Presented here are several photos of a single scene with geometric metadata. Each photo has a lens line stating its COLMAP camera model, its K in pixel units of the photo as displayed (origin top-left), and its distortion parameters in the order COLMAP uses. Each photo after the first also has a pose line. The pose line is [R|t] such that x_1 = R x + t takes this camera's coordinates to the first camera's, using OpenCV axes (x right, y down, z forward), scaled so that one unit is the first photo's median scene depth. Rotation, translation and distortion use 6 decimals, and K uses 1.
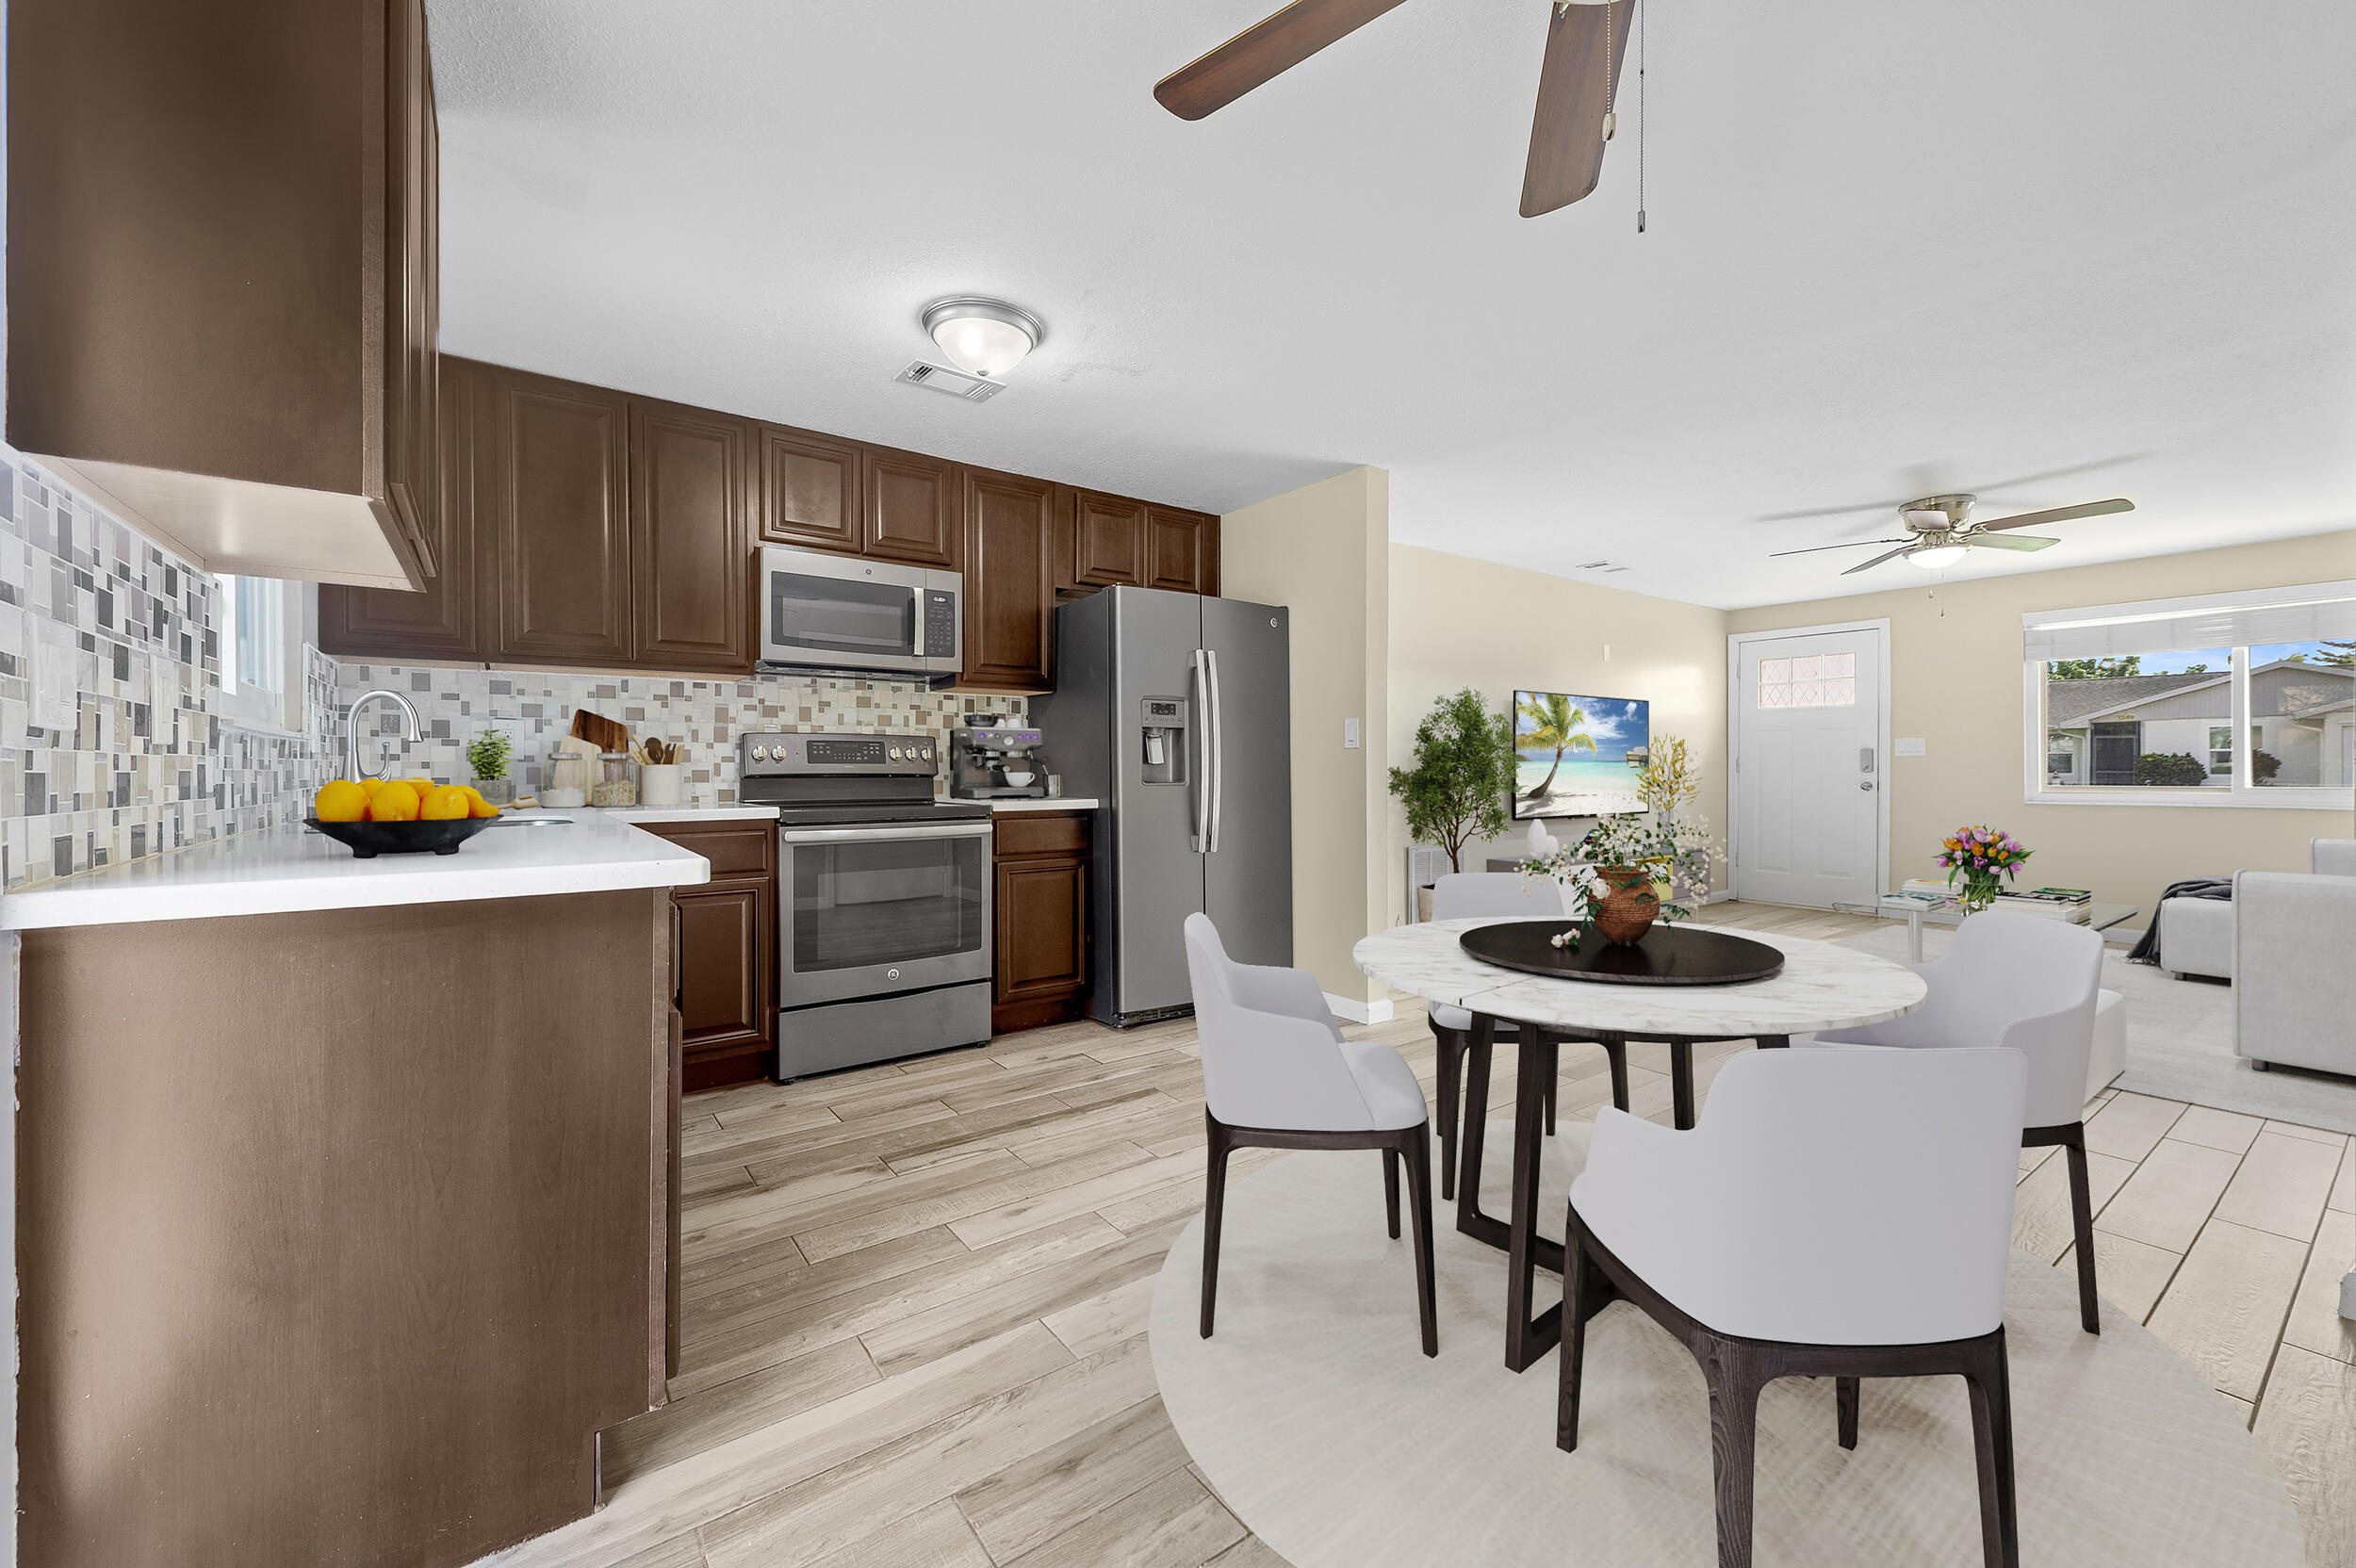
lens RADIAL K [[925.8, 0, 1175.0], [0, 925.8, 771.2], [0, 0, 1]] dist [0.002017, 0.000143]
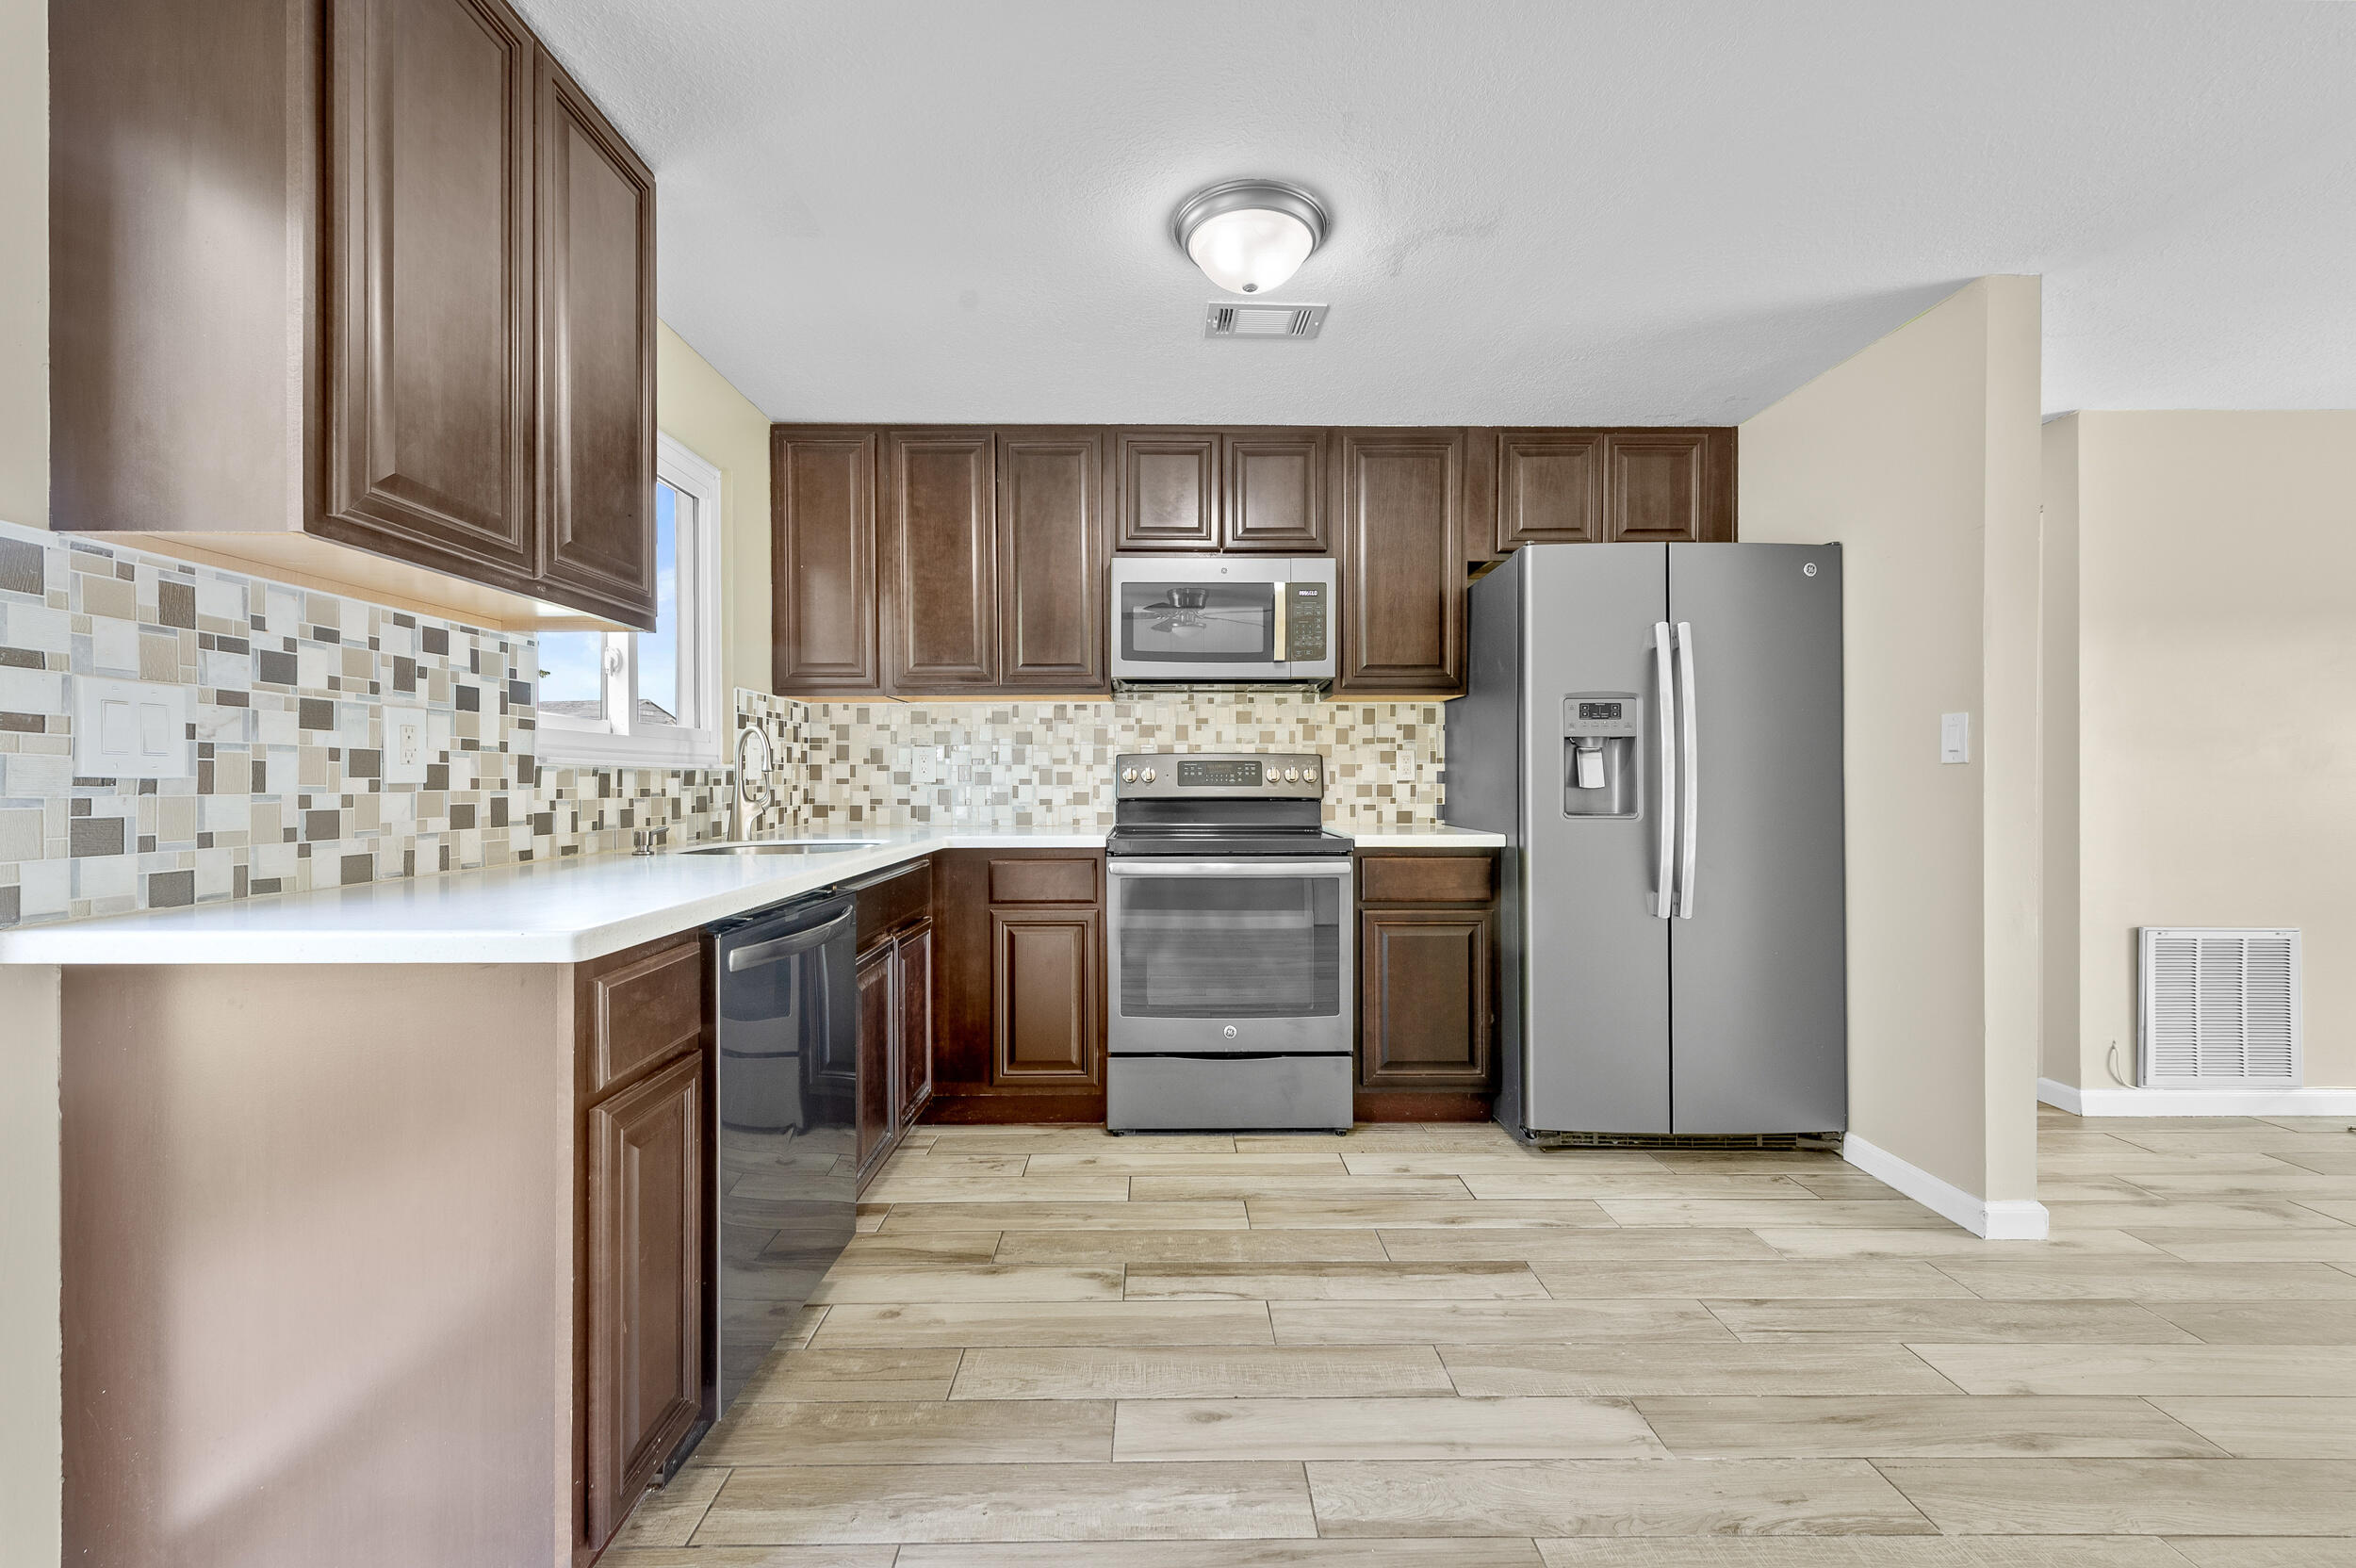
lens RADIAL K [[922.1, 0, 1178.0], [0, 922.1, 784.0], [0, 0, 1]] dist [0.004518, -0.000091]
pose [[0.813446, 0.003456, -0.581630, 0.146797], [-0.002125, 0.999993, 0.002971, -0.013595], [0.581636, -0.001181, 0.813448, 0.256320]]
